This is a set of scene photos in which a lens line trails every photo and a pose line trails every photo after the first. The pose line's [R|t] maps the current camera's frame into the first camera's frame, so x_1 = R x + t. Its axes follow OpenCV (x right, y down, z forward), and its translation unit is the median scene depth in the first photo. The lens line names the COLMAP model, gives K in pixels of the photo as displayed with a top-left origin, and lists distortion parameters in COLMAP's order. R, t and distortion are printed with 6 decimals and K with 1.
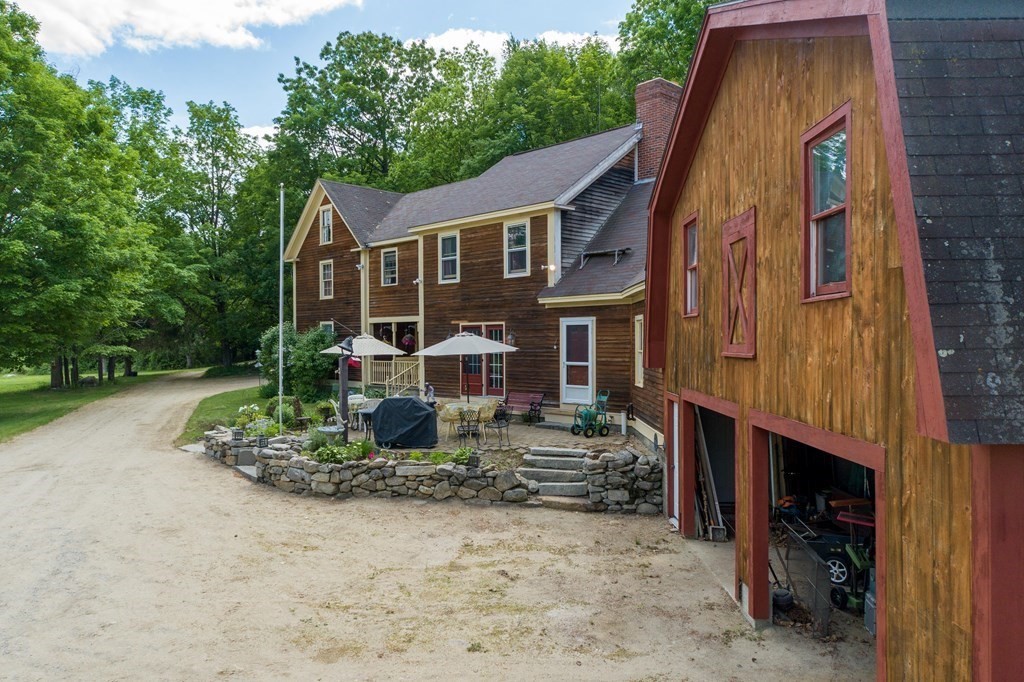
lens RADIAL K [[689.7, 0, 514.2], [0, 689.7, 349.6], [0, 0, 1]] dist [-0.003727, 0.017639]
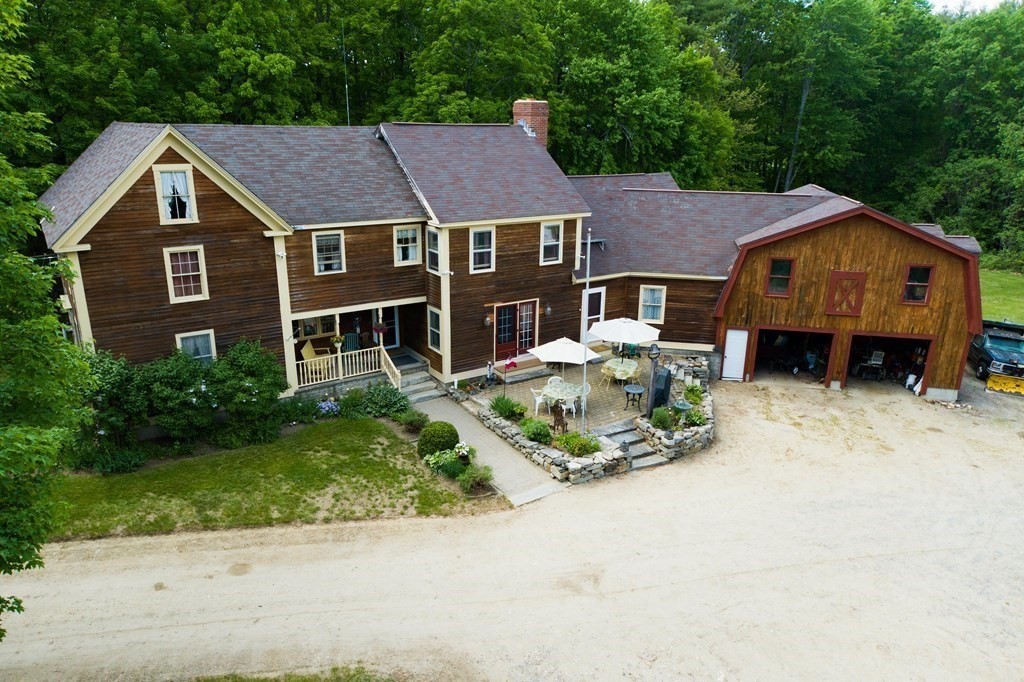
lens RADIAL K [[689.7, 0, 515.4], [0, 689.7, 334.7], [0, 0, 1]] dist [-0.003727, 0.017639]
pose [[0.193478, -0.289302, 0.937481, -1.183645], [-0.000989, 0.955478, 0.295060, -0.335957], [-0.981104, -0.058015, 0.184578, 0.743580]]
